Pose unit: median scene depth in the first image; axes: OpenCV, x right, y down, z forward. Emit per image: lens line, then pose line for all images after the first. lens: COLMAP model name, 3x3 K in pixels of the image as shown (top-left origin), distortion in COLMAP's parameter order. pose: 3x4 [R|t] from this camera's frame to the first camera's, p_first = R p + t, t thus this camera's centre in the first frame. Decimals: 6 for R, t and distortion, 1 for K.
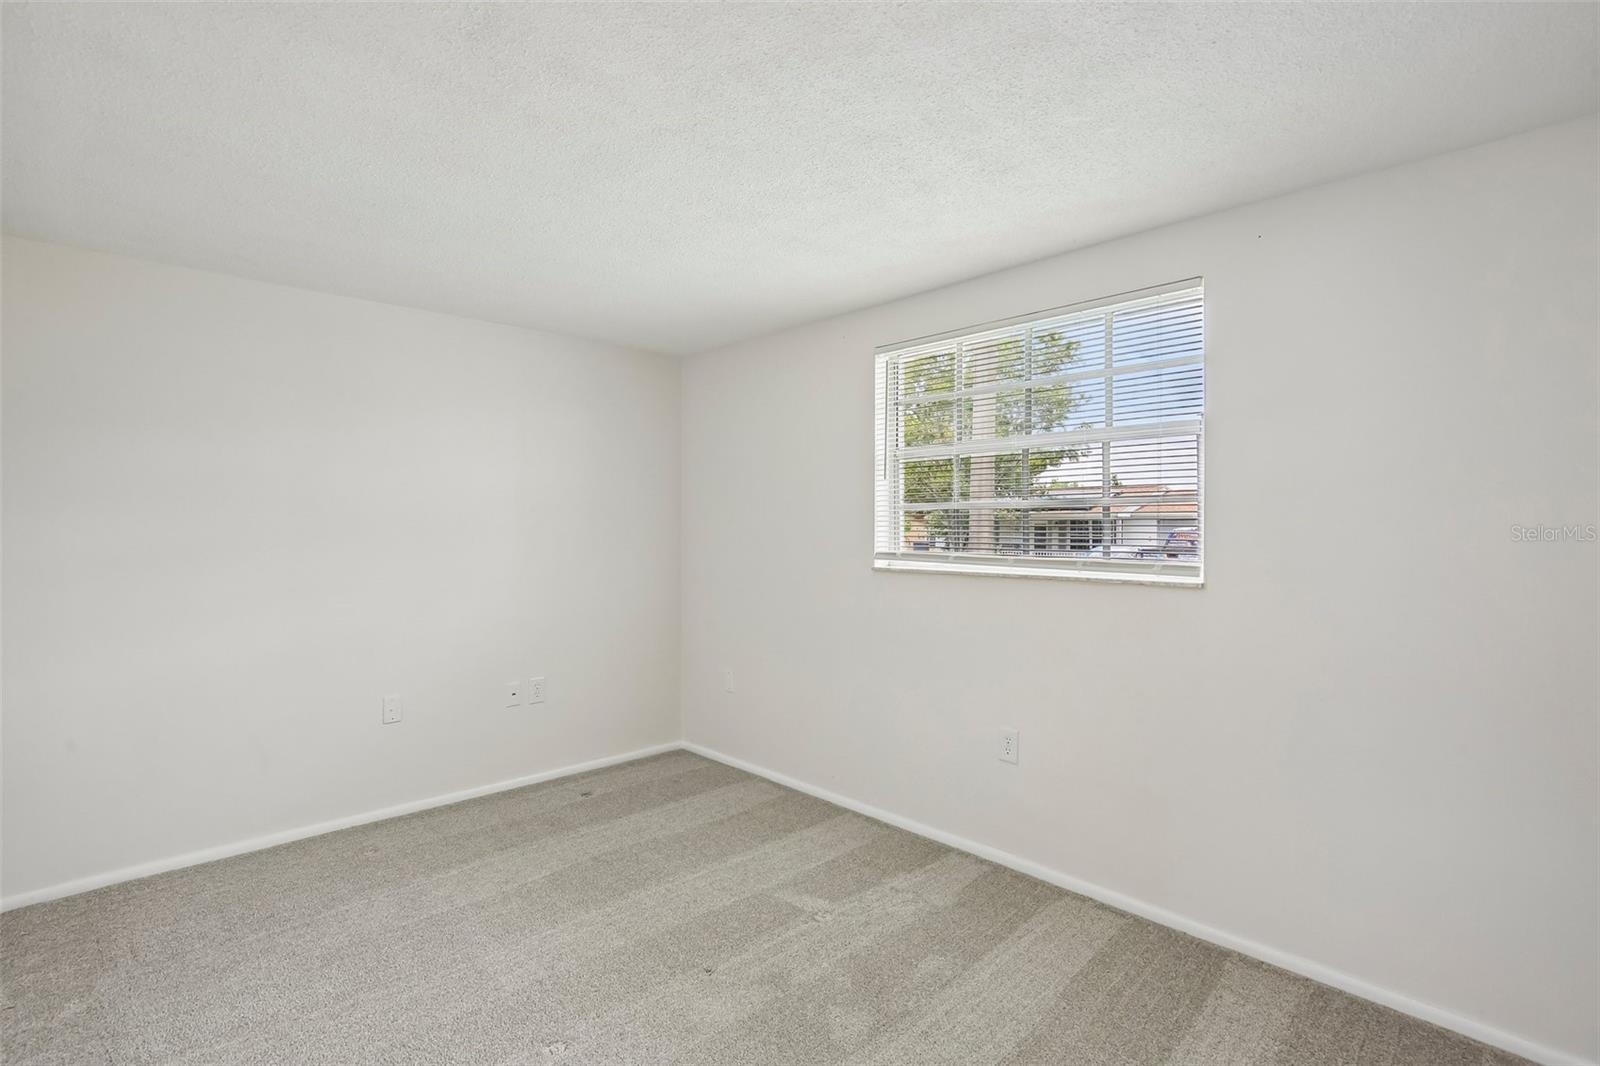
lens RADIAL K [[774.6, 0, 799.7], [0, 774.6, 522.0], [0, 0, 1]] dist [-0.013965, 0.008971]
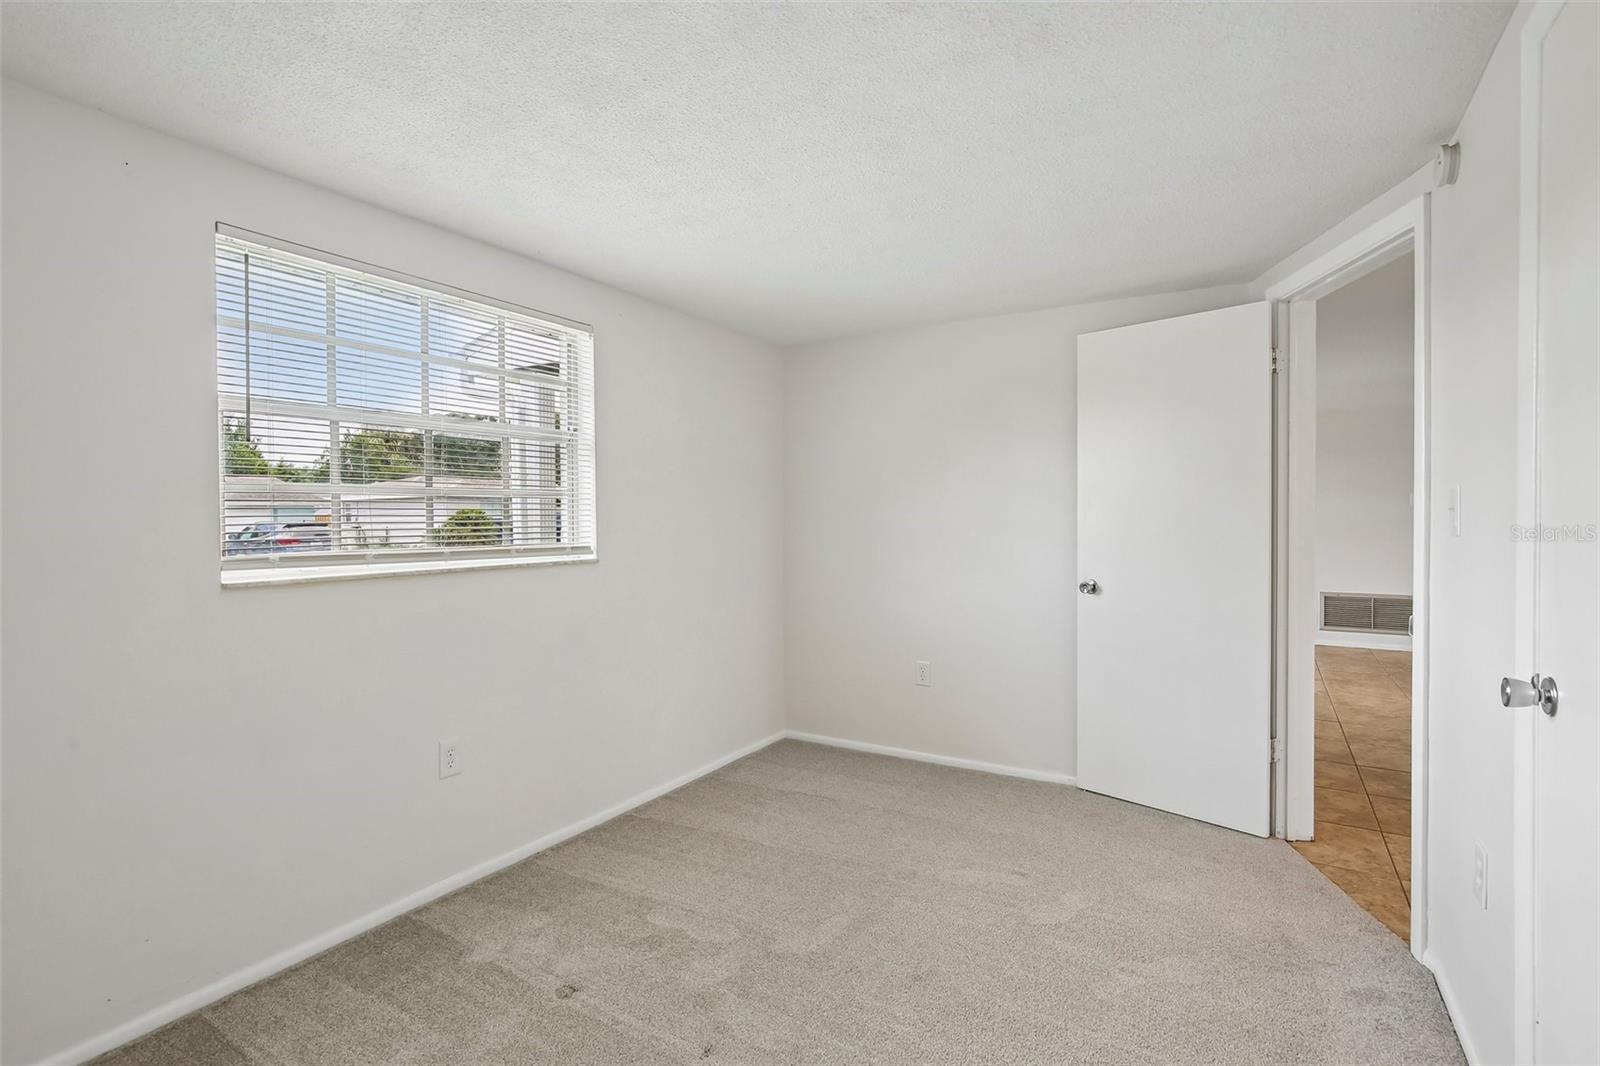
lens RADIAL K [[774.6, 0, 799.7], [0, 774.6, 522.0], [0, 0, 1]] dist [-0.013965, 0.008971]
pose [[-0.276313, 0.011595, 0.960998, -0.774824], [0.018085, 0.999813, -0.006863, 0.027656], [-0.960897, 0.015483, -0.276471, 0.916853]]
